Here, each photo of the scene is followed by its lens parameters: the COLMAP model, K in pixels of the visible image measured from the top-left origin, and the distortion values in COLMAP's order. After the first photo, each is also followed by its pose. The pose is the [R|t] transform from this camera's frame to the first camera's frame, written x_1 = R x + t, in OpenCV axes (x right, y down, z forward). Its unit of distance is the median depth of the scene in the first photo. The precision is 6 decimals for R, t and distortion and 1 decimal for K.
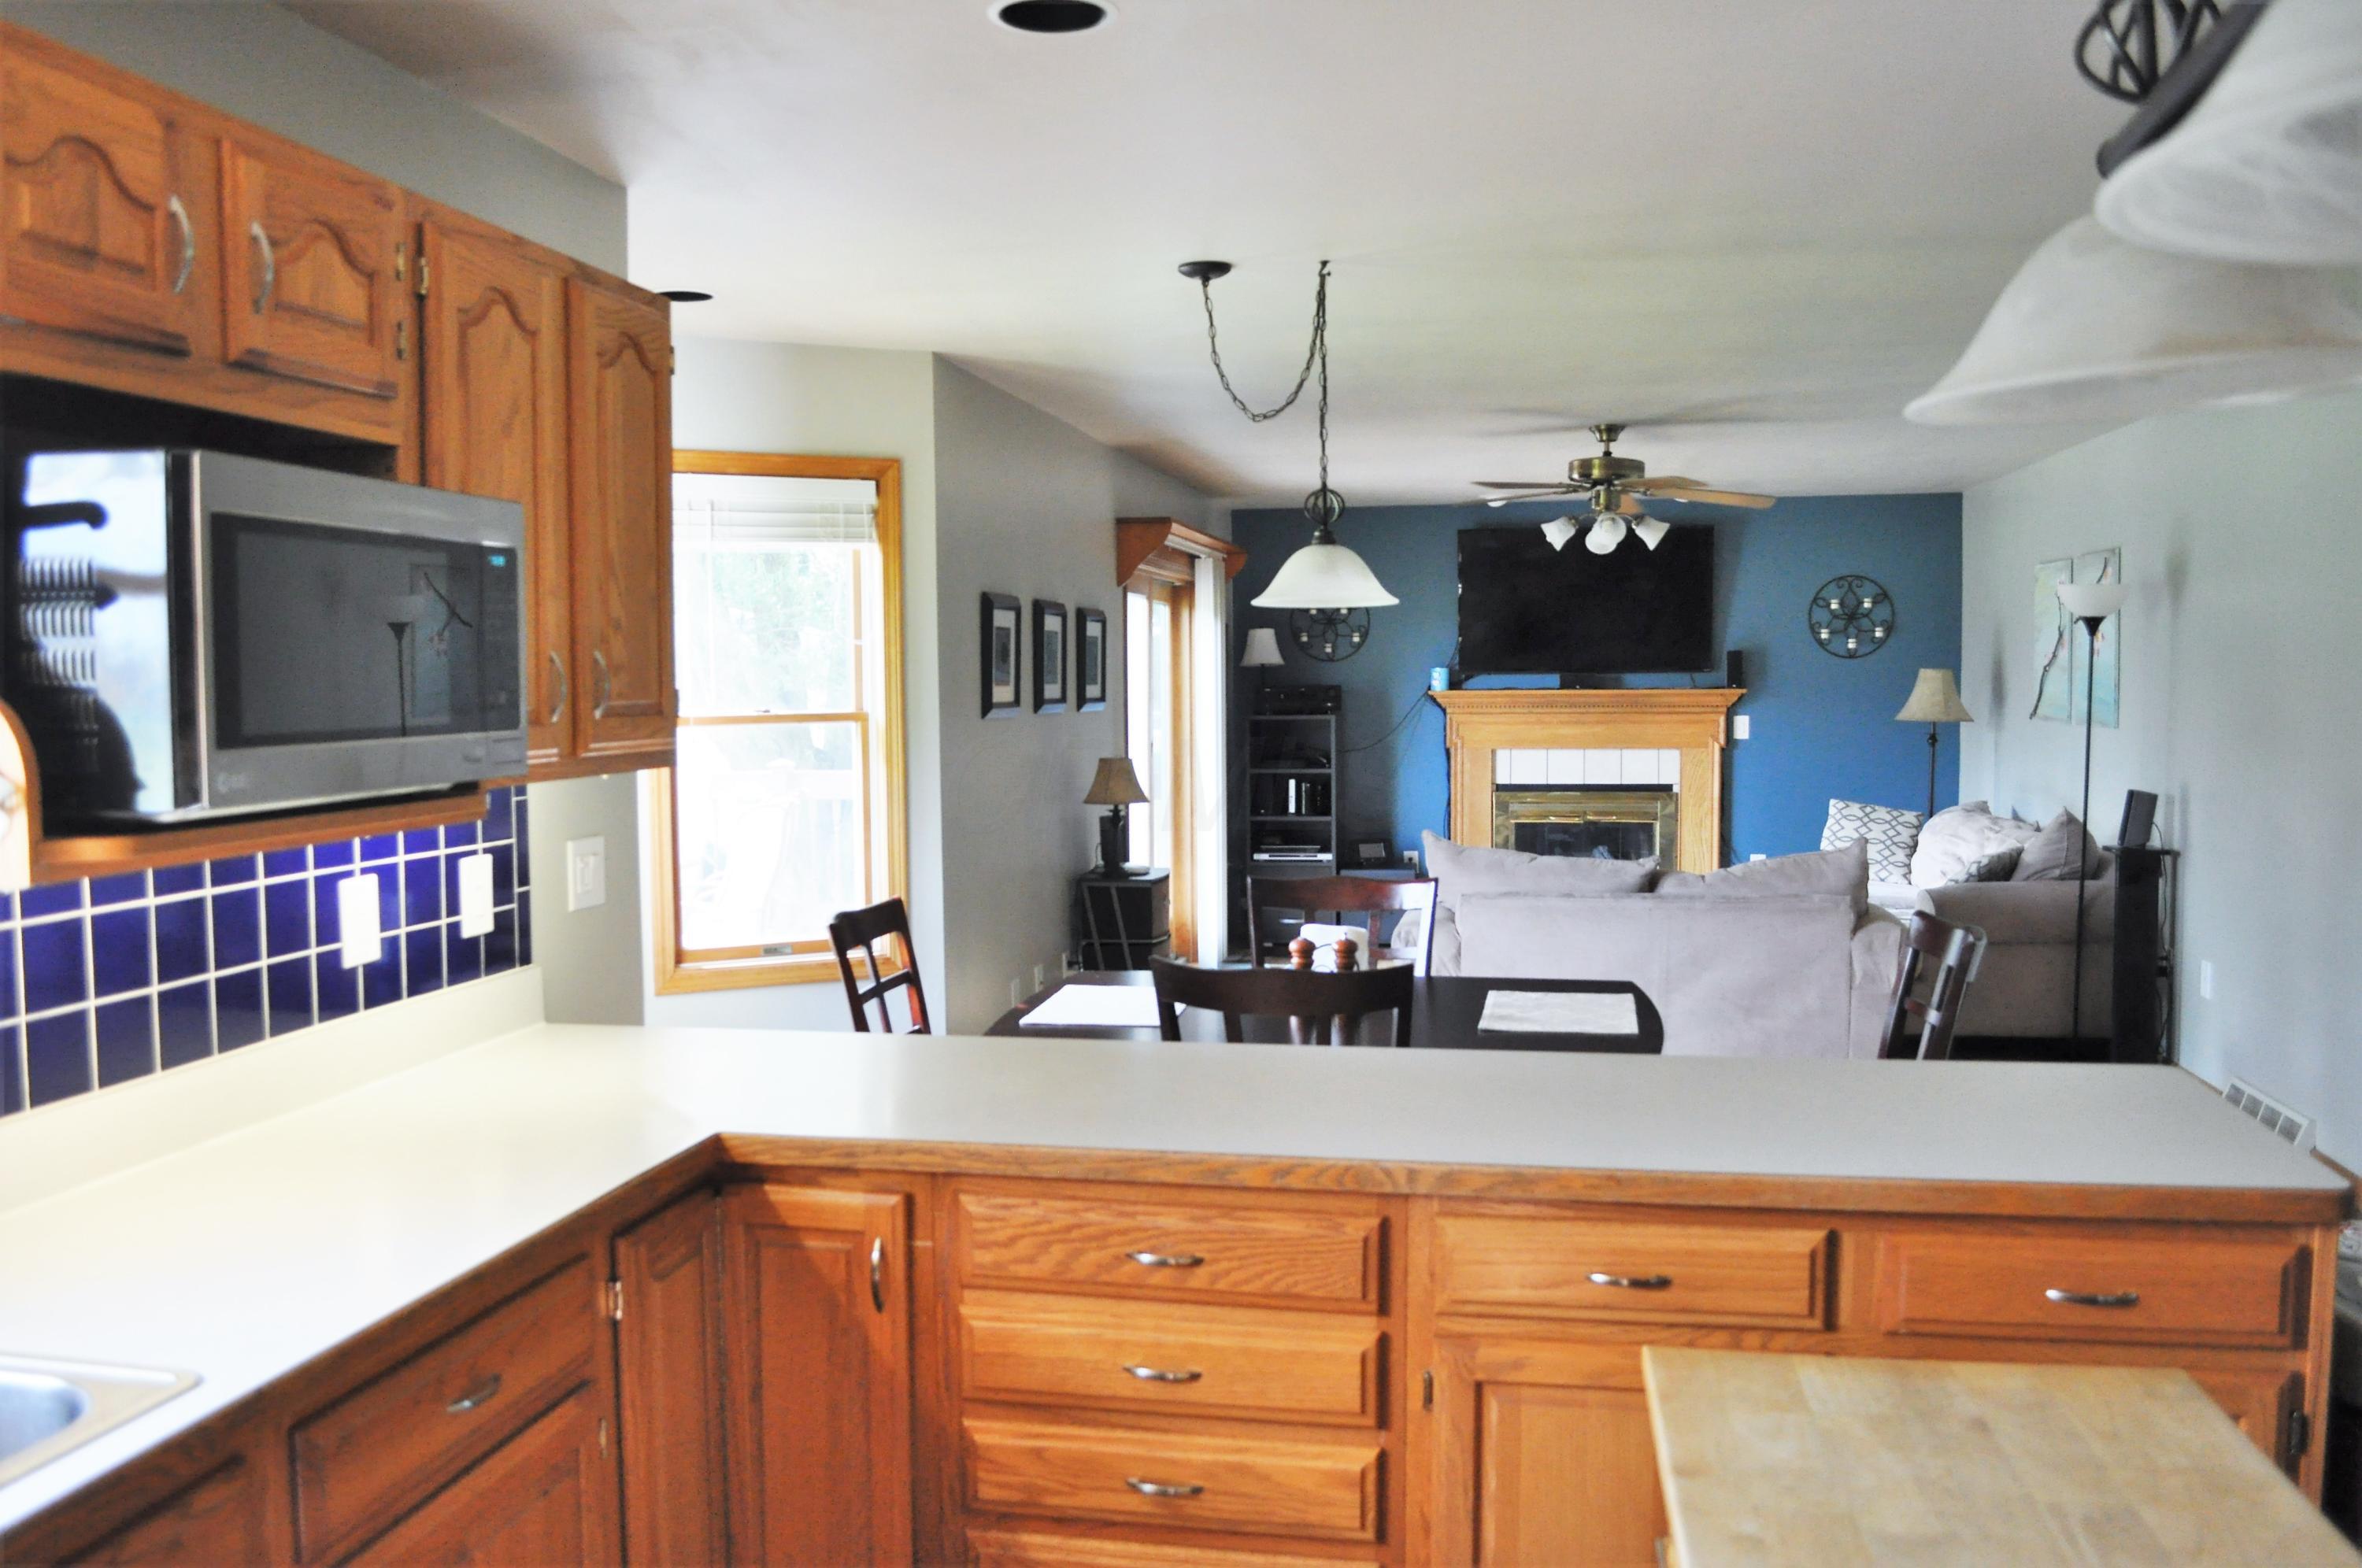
lens RADIAL K [[1861.2, 0, 1164.6], [0, 1861.2, 779.2], [0, 0, 1]] dist [-0.077250, -0.002017]
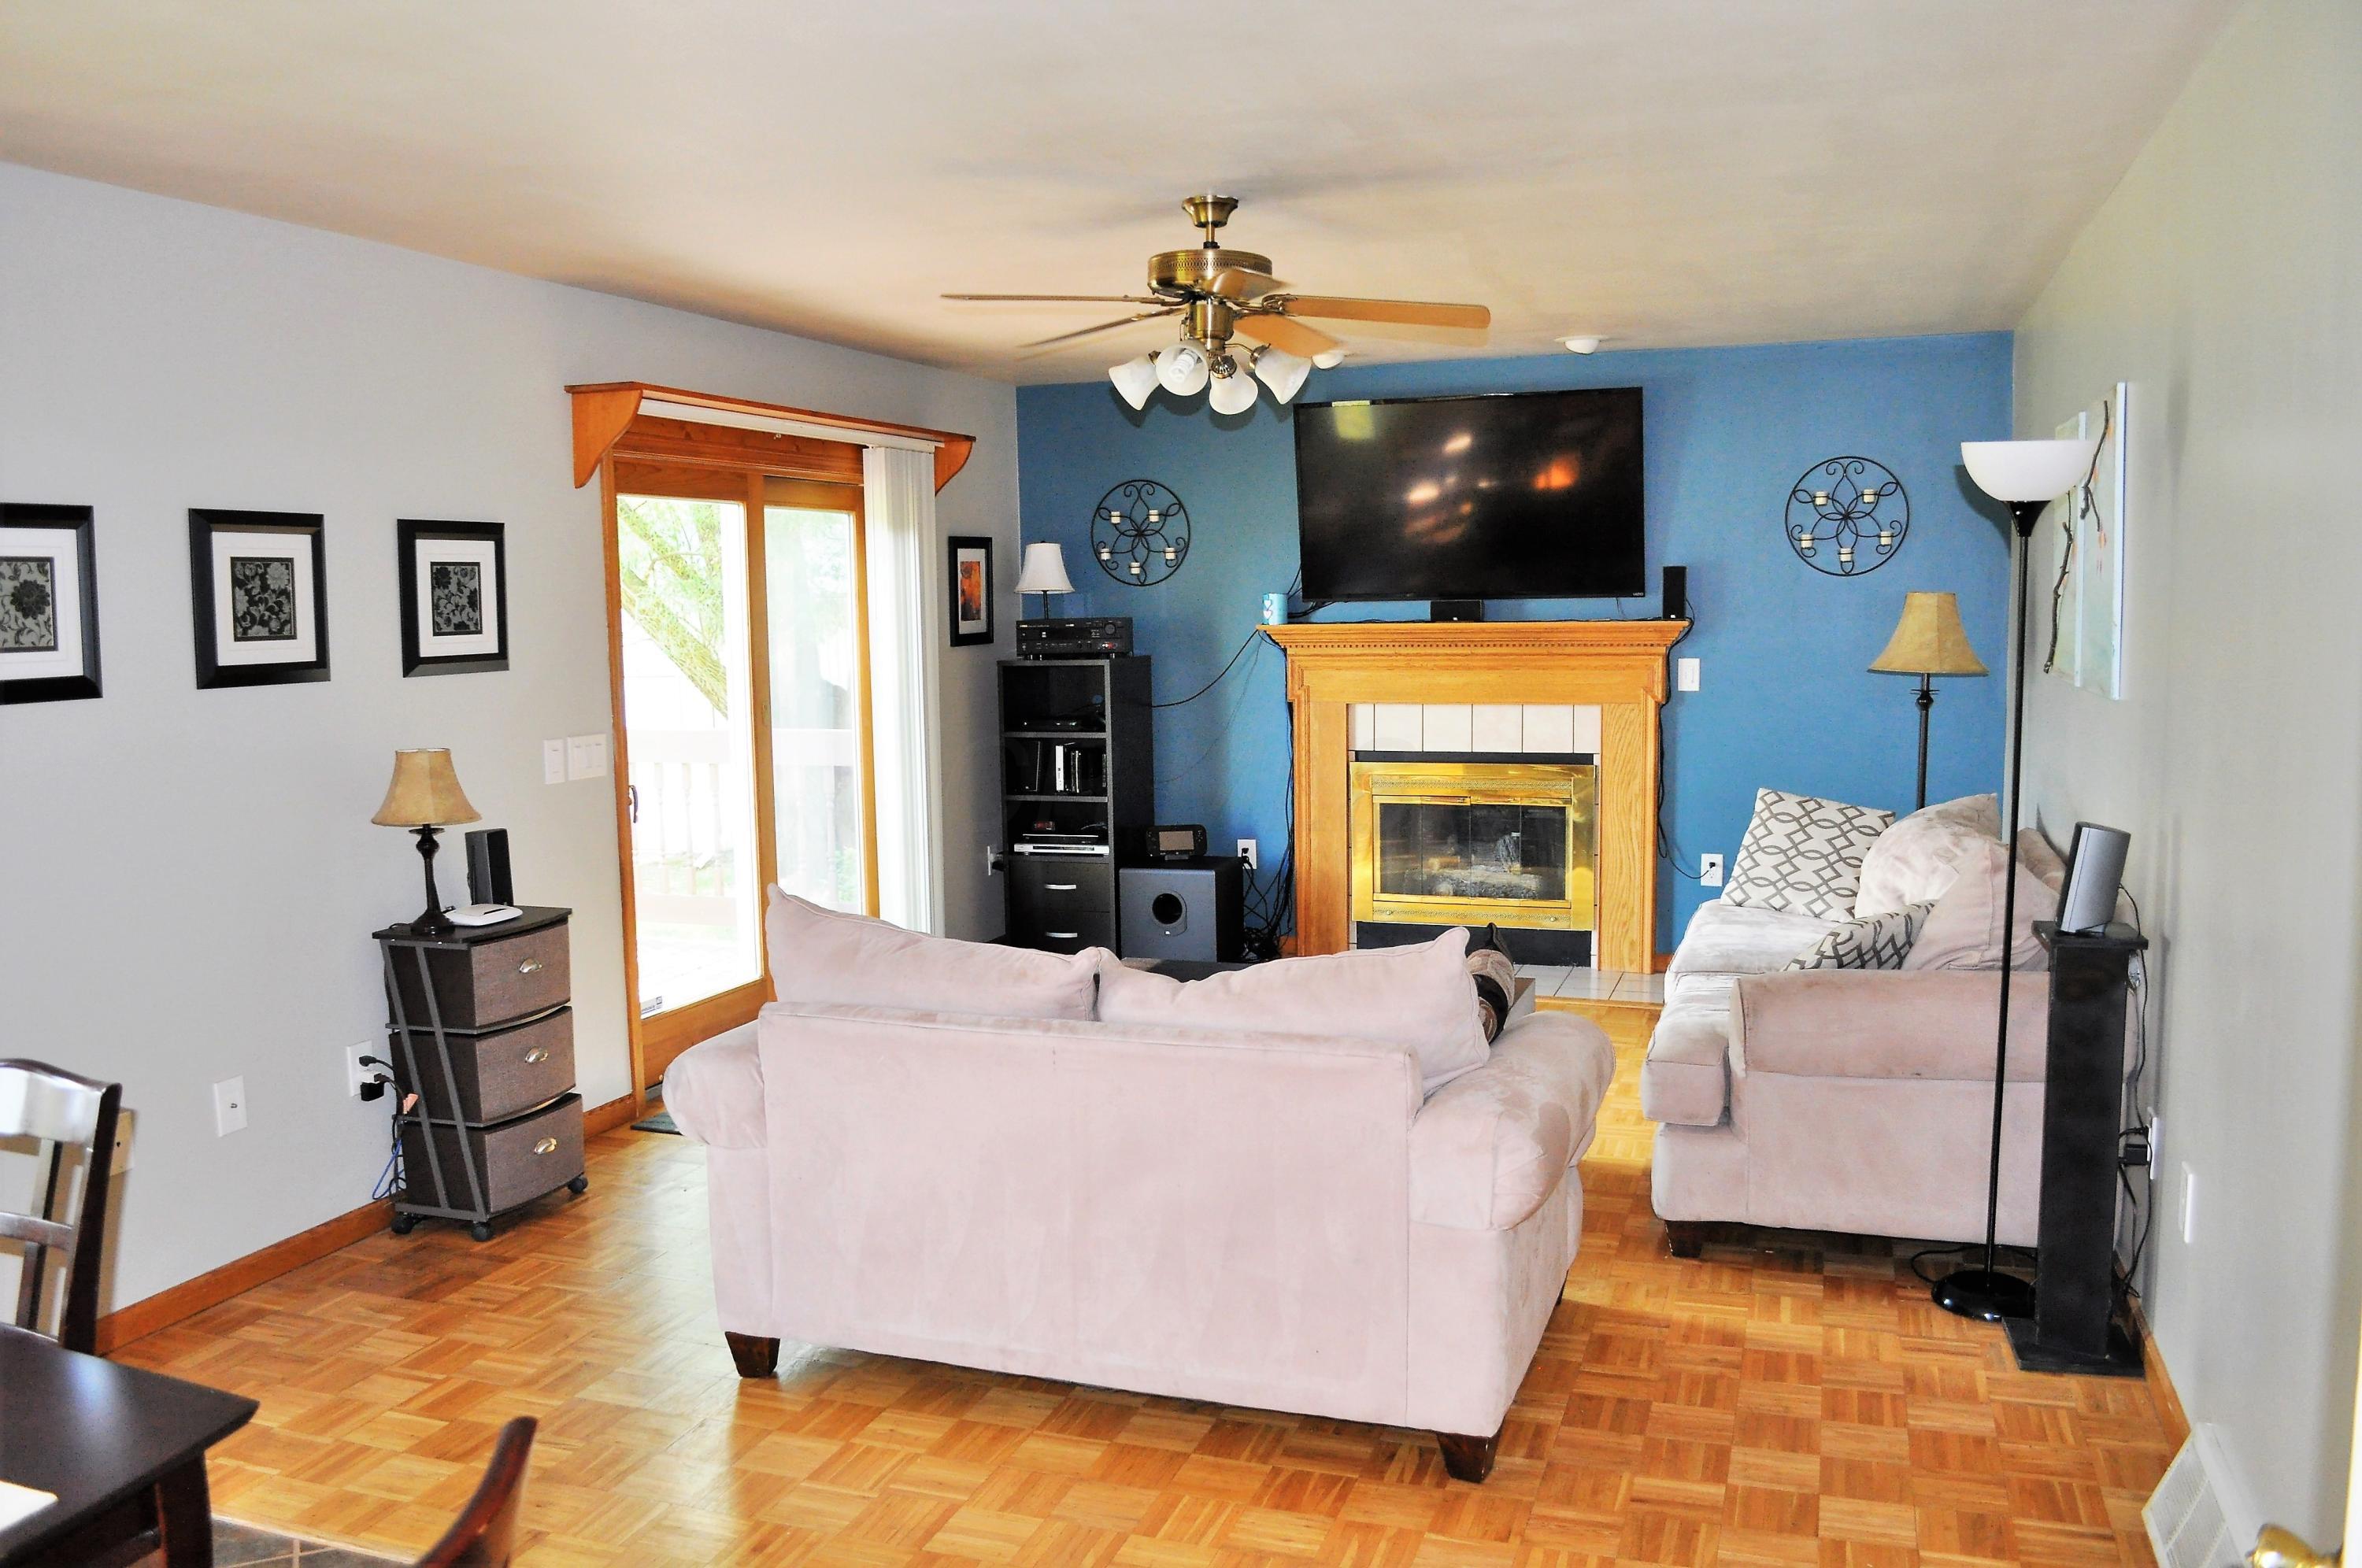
lens RADIAL K [[1861.2, 0, 1164.6], [0, 1861.2, 779.2], [0, 0, 1]] dist [-0.077250, -0.002017]
pose [[0.990626, 0.006728, -0.136434, 0.212022], [-0.000644, 0.999005, 0.044587, -0.019777], [0.136599, -0.044081, 0.989645, 0.270261]]
